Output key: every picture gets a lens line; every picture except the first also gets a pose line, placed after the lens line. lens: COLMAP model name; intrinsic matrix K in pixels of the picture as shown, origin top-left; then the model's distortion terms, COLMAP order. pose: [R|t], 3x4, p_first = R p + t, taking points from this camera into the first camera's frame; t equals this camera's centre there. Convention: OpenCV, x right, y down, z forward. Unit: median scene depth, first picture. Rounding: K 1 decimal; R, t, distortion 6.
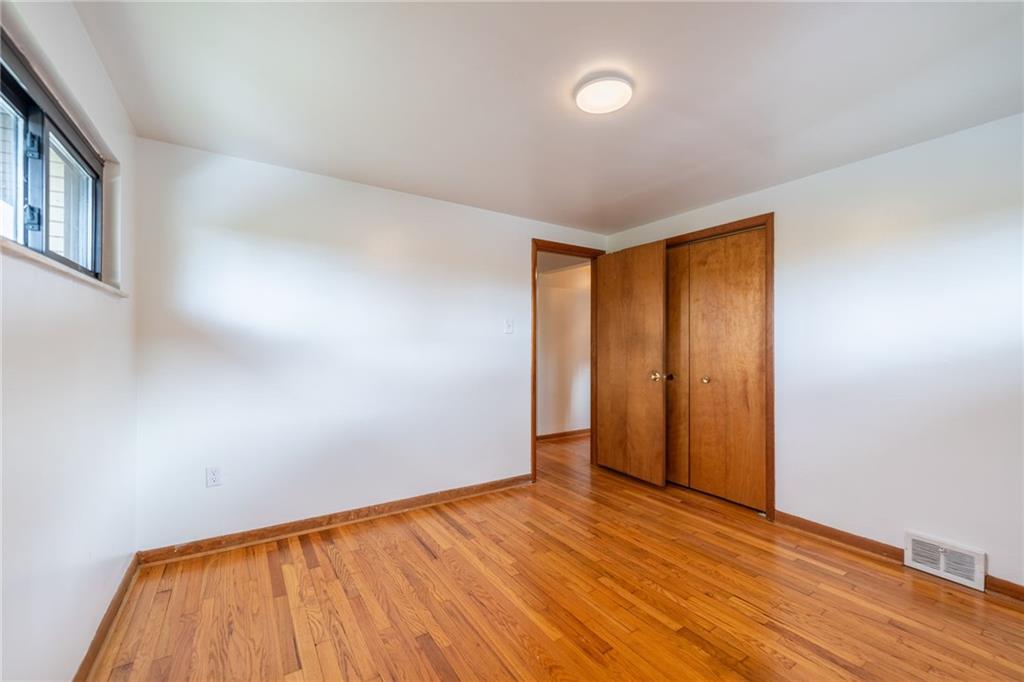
lens RADIAL K [[409.8, 0, 507.9], [0, 409.8, 343.4], [0, 0, 1]] dist [-0.003124, -0.000040]
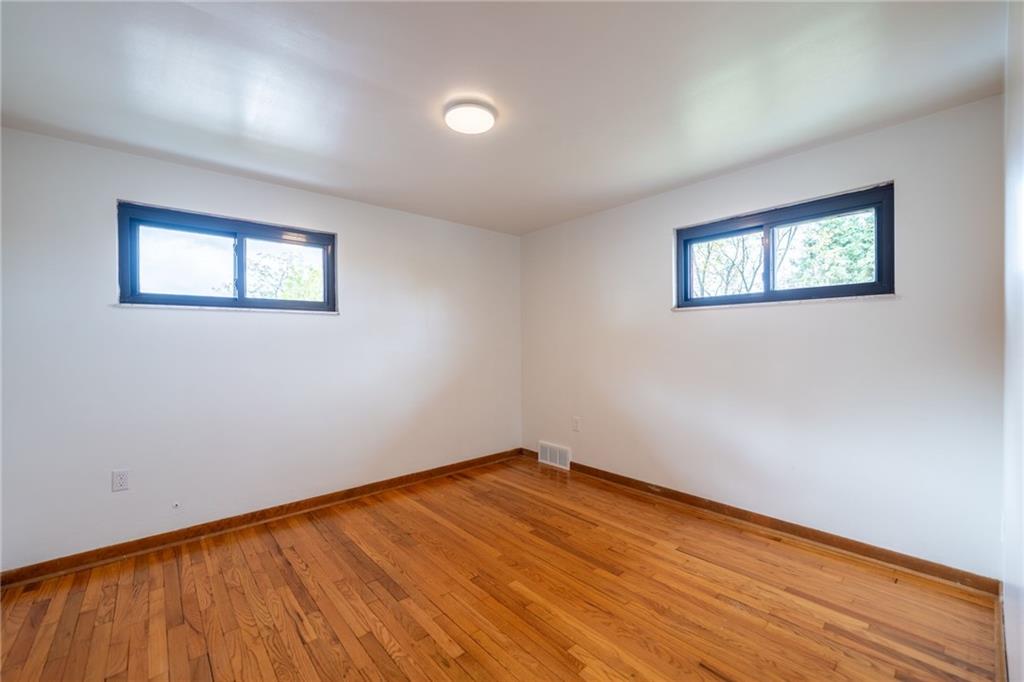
lens RADIAL K [[409.8, 0, 504.8], [0, 409.8, 344.5], [0, 0, 1]] dist [-0.003124, -0.000040]
pose [[-0.991556, 0.006396, -0.129519, 0.169431], [0.006626, 0.999977, -0.001338, 0.007632], [0.129508, -0.002185, -0.991576, 1.250893]]
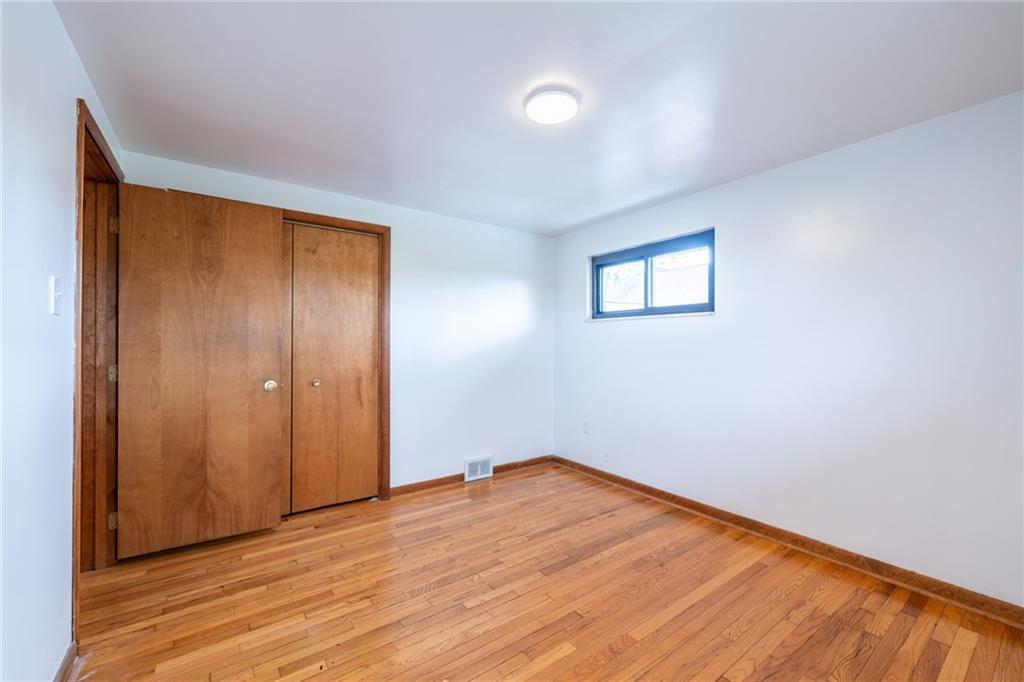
lens RADIAL K [[409.8, 0, 514.8], [0, 409.8, 343.1], [0, 0, 1]] dist [-0.003124, -0.000040]
pose [[-0.052334, -0.001043, 0.998629, -0.480499], [-0.008330, 0.999965, 0.000607, -0.001725], [-0.998595, -0.008287, -0.052341, 0.675090]]
